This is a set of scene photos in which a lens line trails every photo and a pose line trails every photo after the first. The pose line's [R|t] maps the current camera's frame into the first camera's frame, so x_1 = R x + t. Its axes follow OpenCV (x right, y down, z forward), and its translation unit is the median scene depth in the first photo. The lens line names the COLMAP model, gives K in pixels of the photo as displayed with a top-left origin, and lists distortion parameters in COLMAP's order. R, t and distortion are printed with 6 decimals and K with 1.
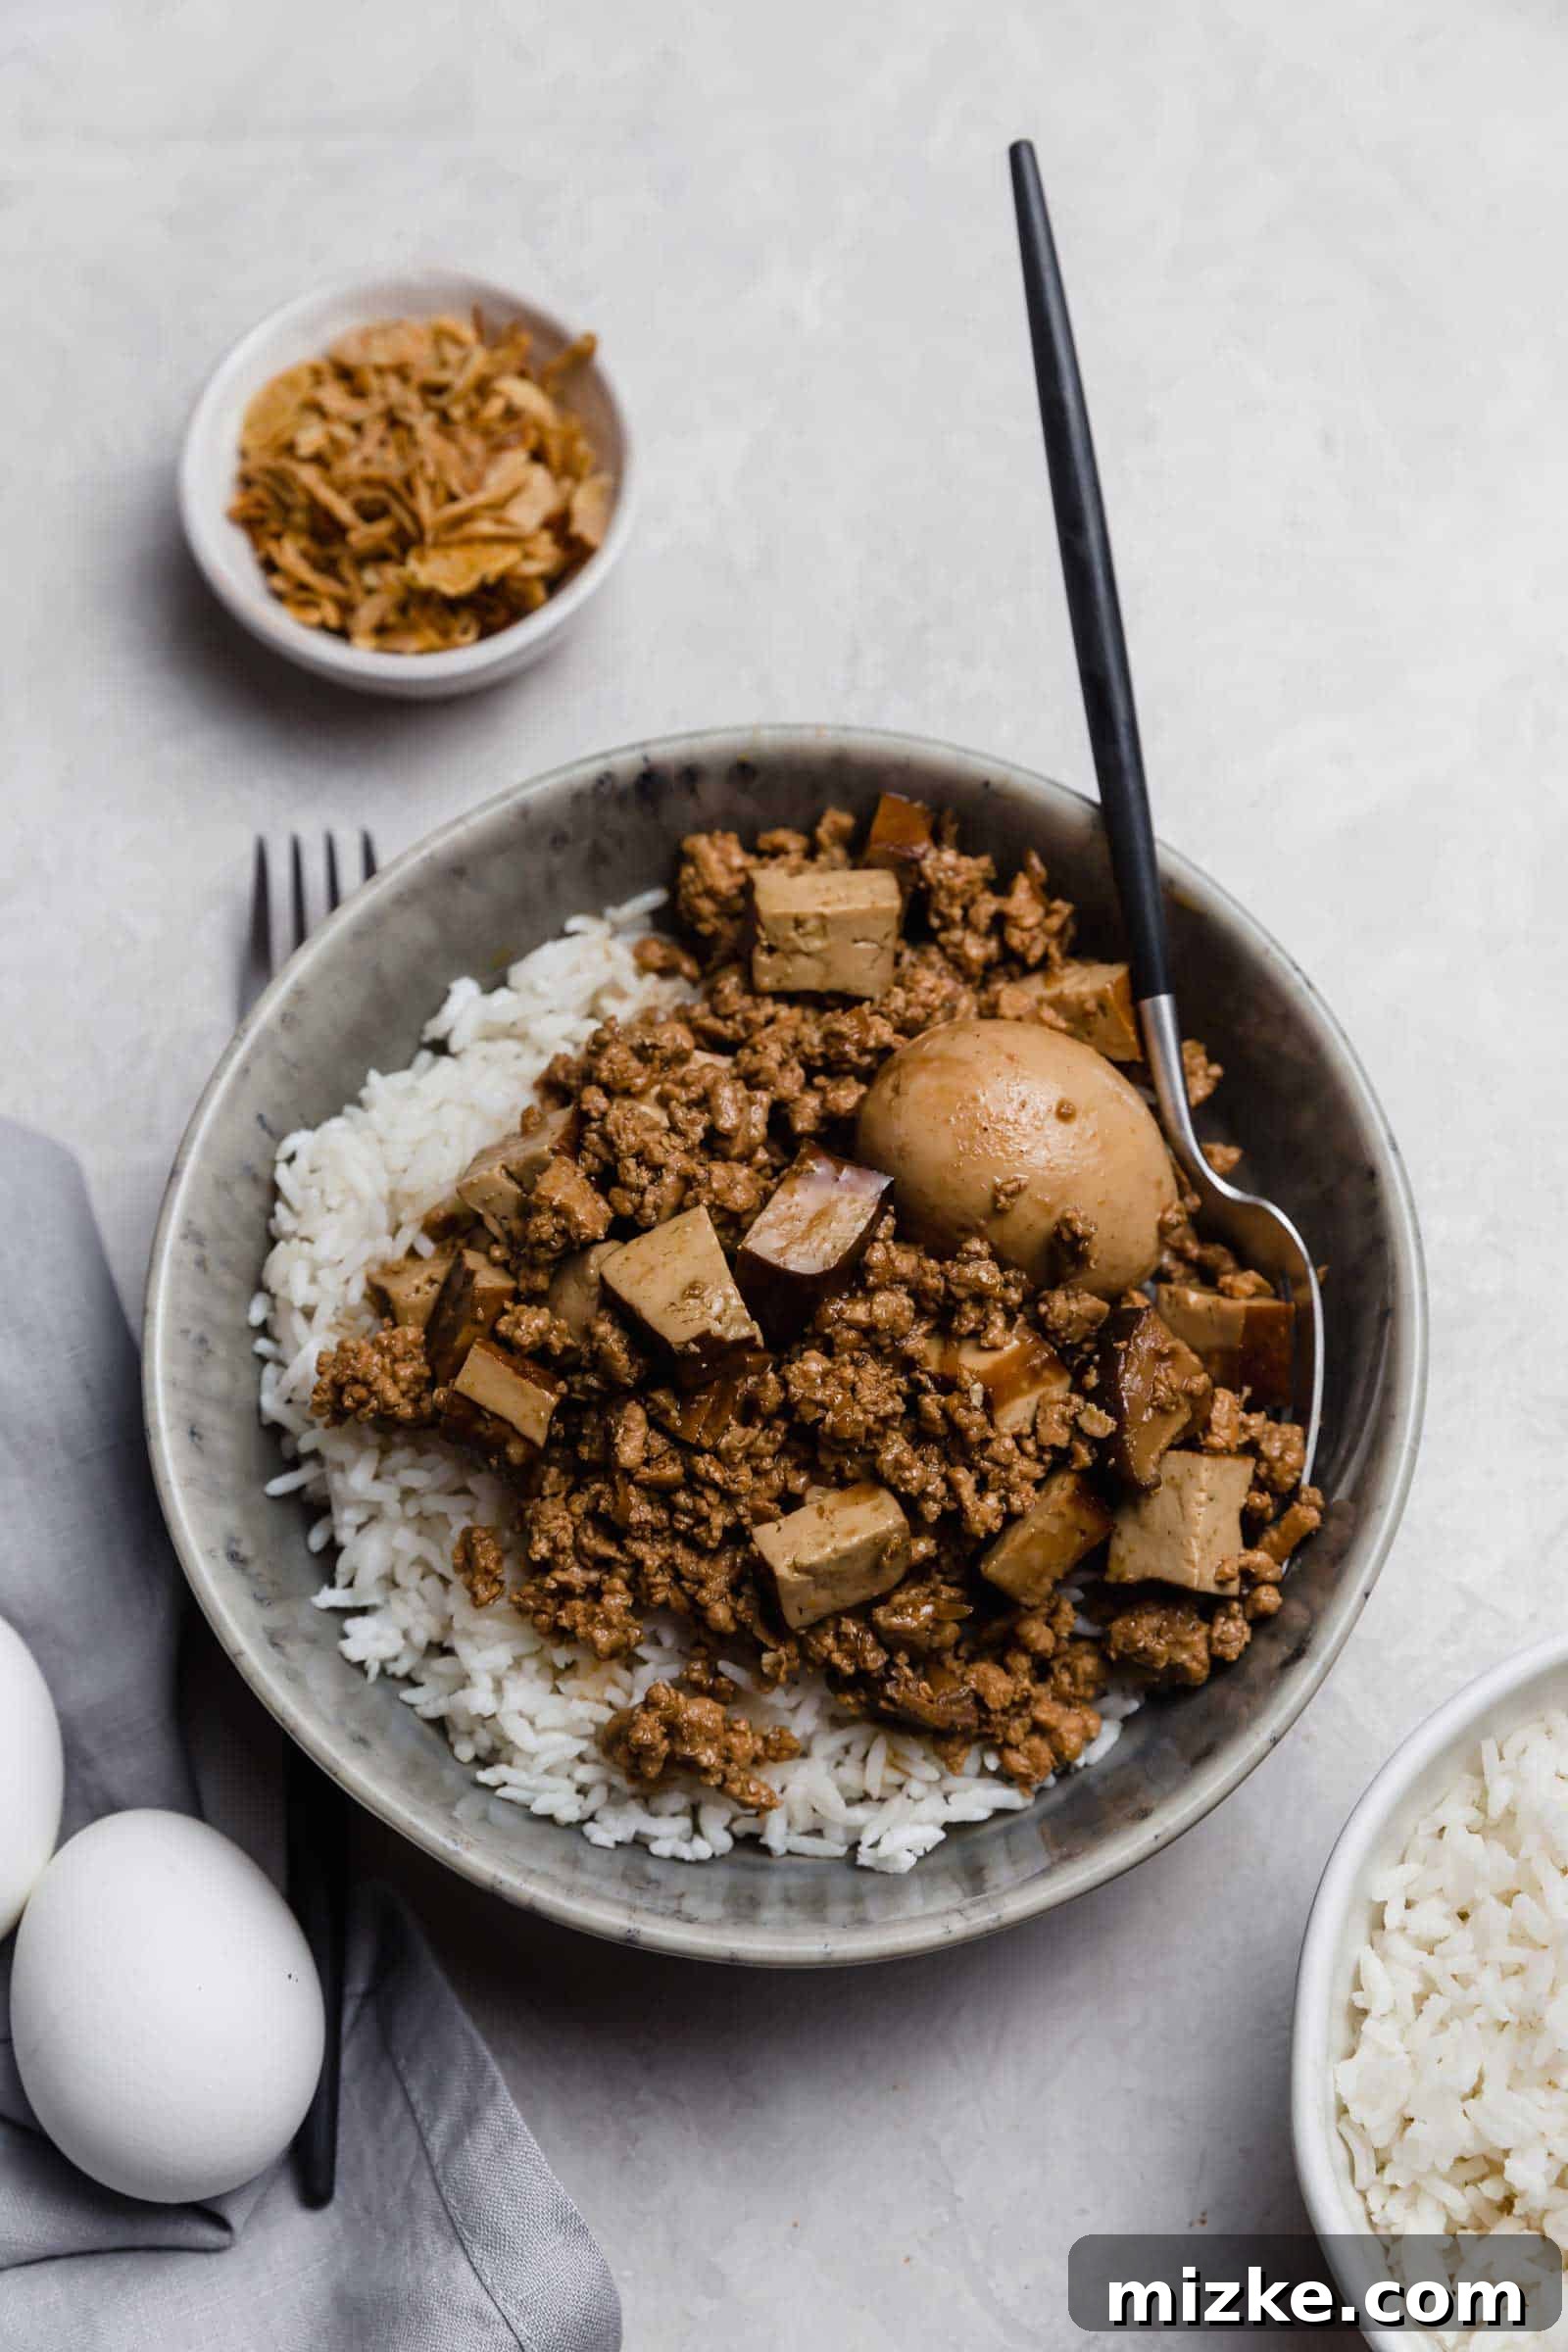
lens RADIAL K [[3702.3, 0, 784.0], [0, 3702.3, 1176.0], [0, 0, 1]] dist [-0.010236, 0.019449]
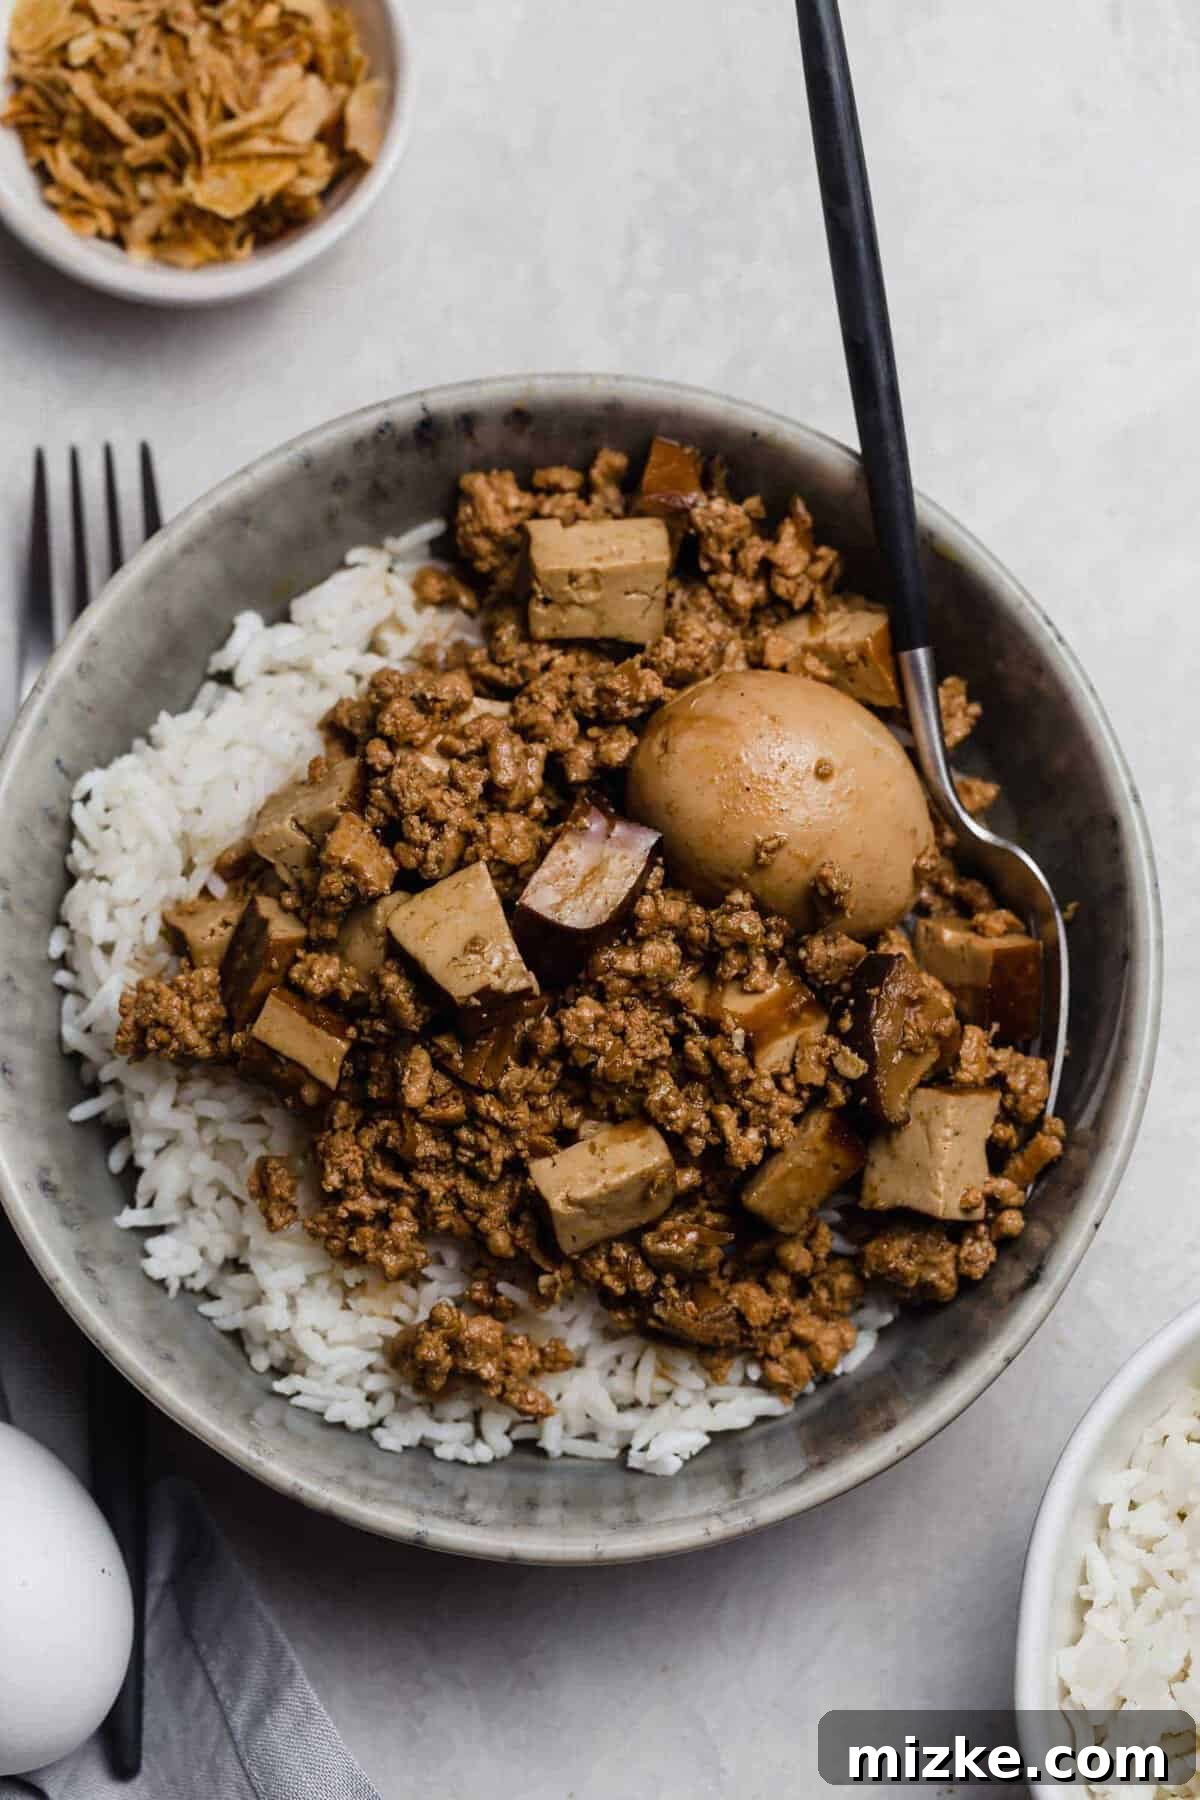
lens RADIAL K [[5602.0, 0, 600.0], [0, 5602.0, 900.0], [0, 0, 1]] dist [-0.004253, -0.373747]
pose [[0.999990, -0.001269, 0.004388, 0.004704], [0.000754, 0.993333, 0.115275, -0.164029], [-0.004505, -0.115270, 0.993324, -0.593252]]
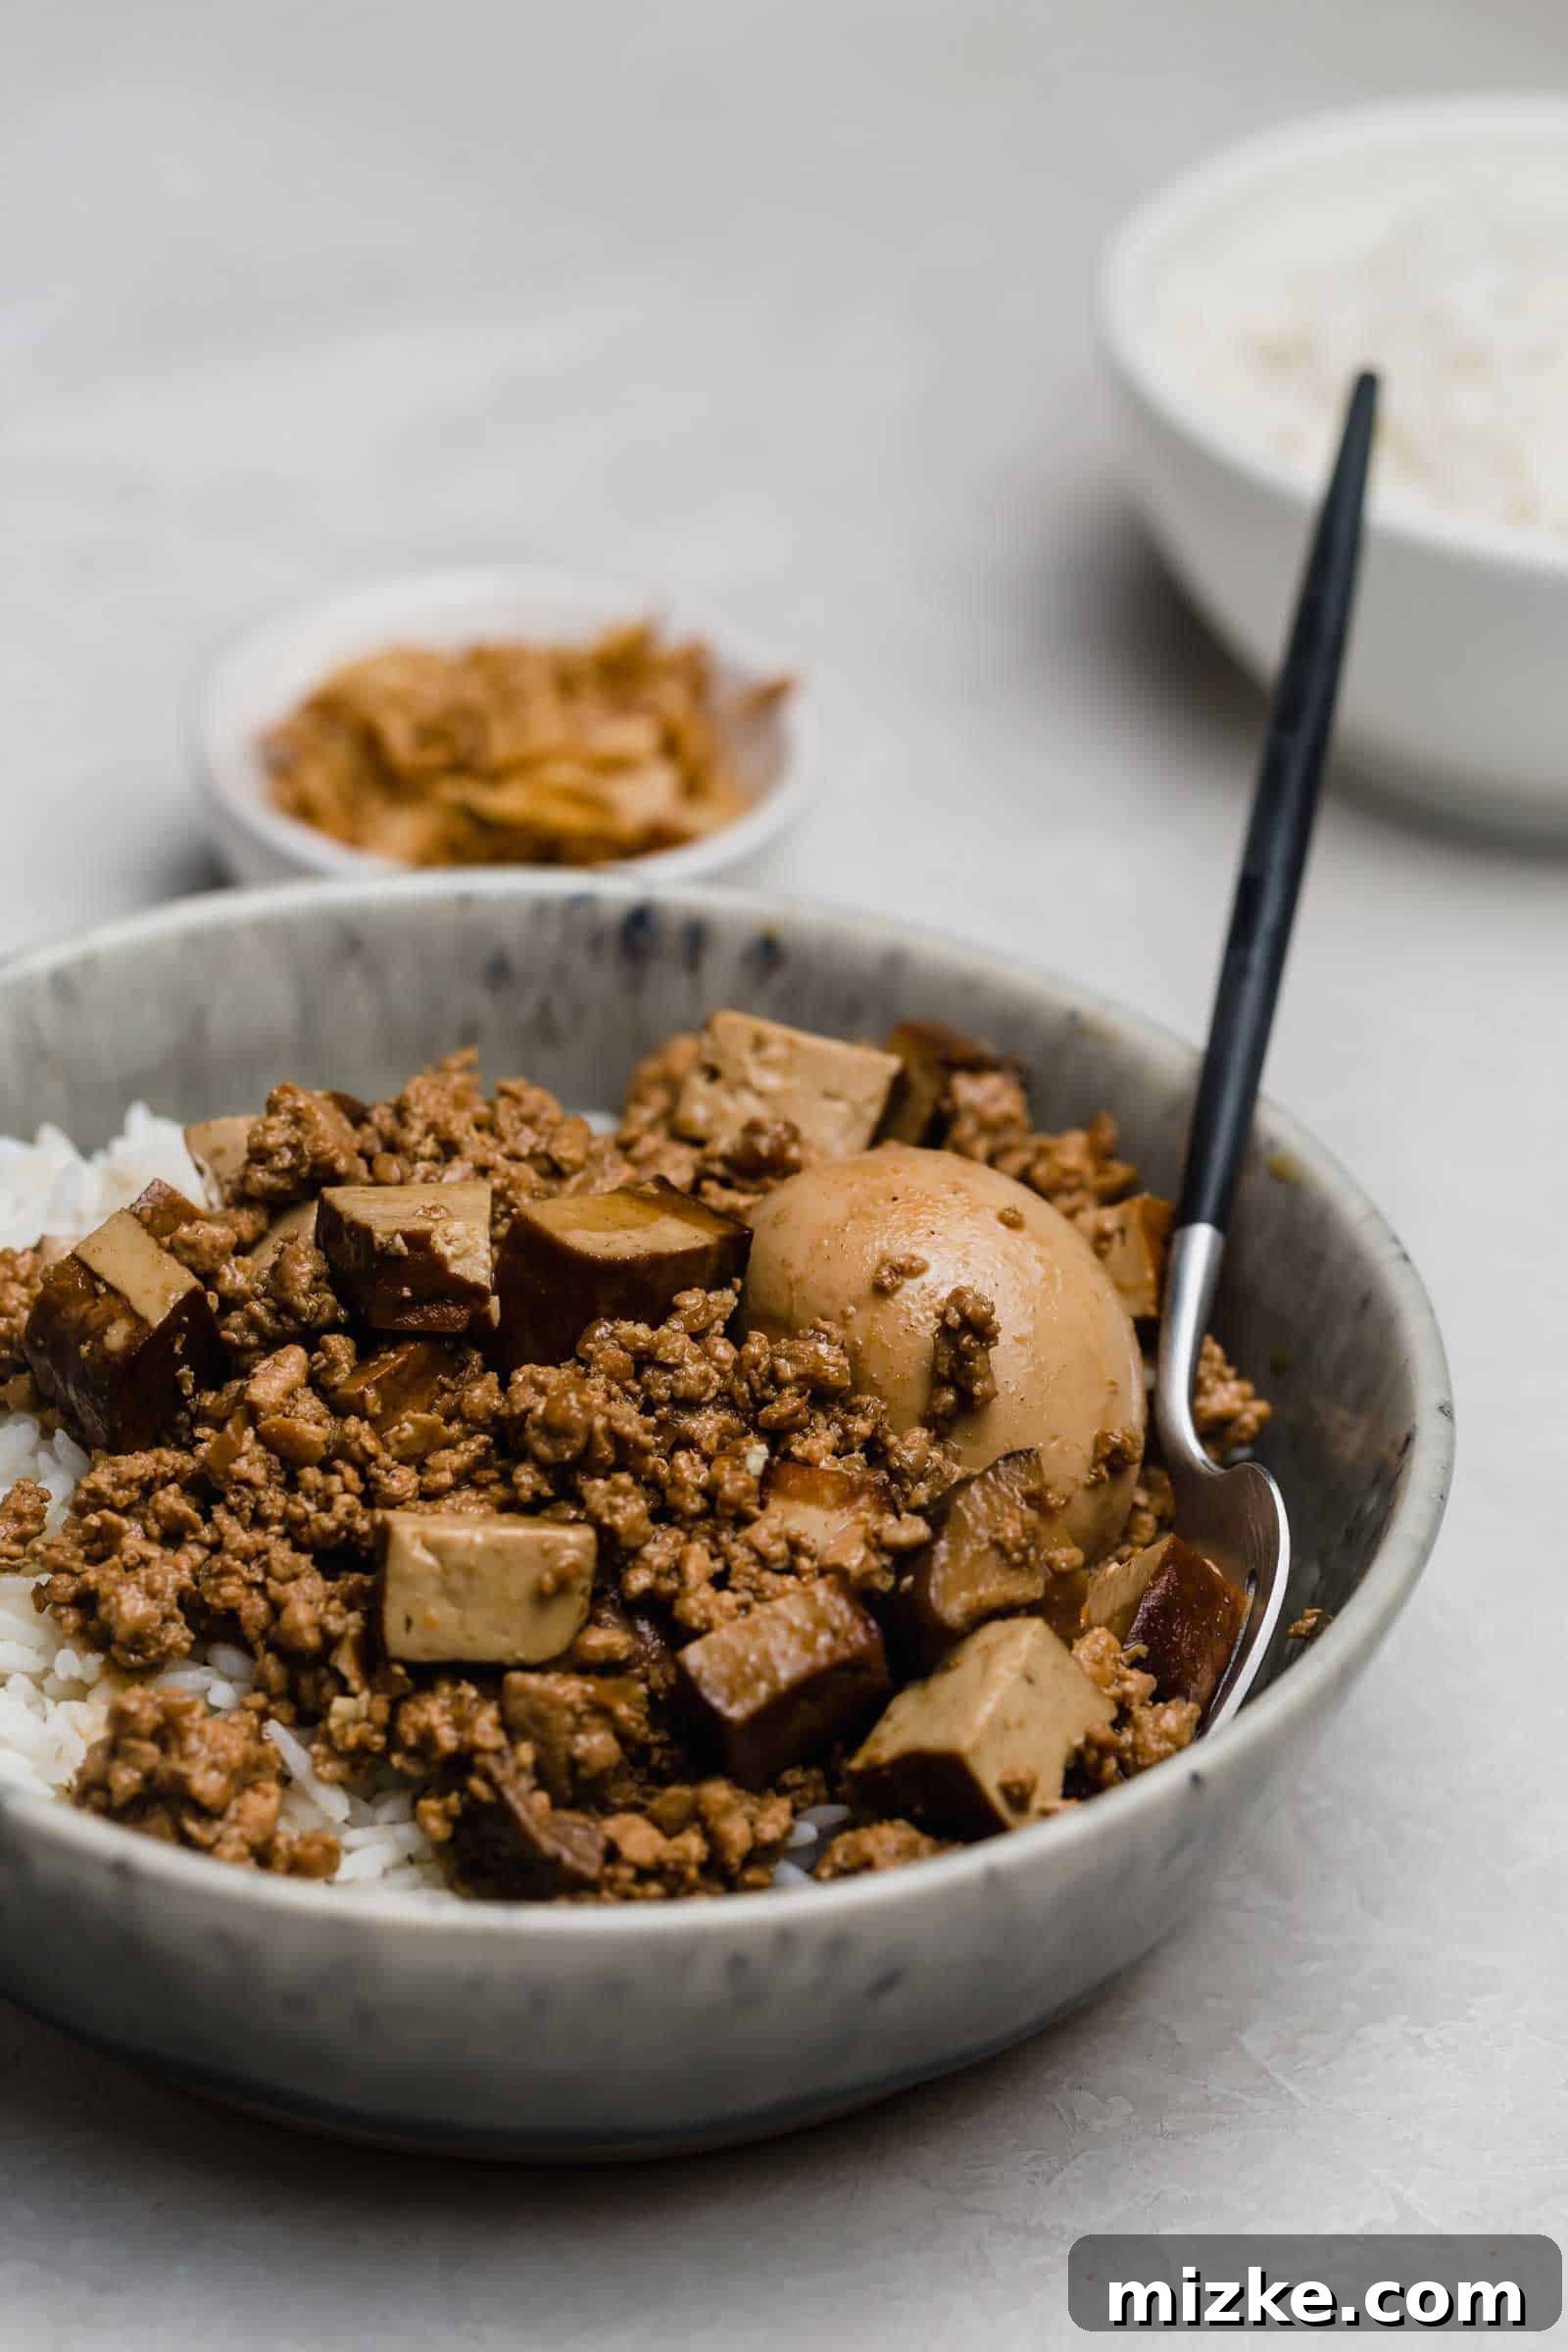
lens RADIAL K [[7320.0, 0, 784.0], [0, 7320.0, 1176.0], [0, 0, 1]] dist [-0.004253, -0.373747]
pose [[0.942317, 0.243884, -0.229258, 0.352982], [-0.332767, 0.756499, -0.563006, 0.777993], [0.036125, 0.606820, 0.794018, -0.129275]]
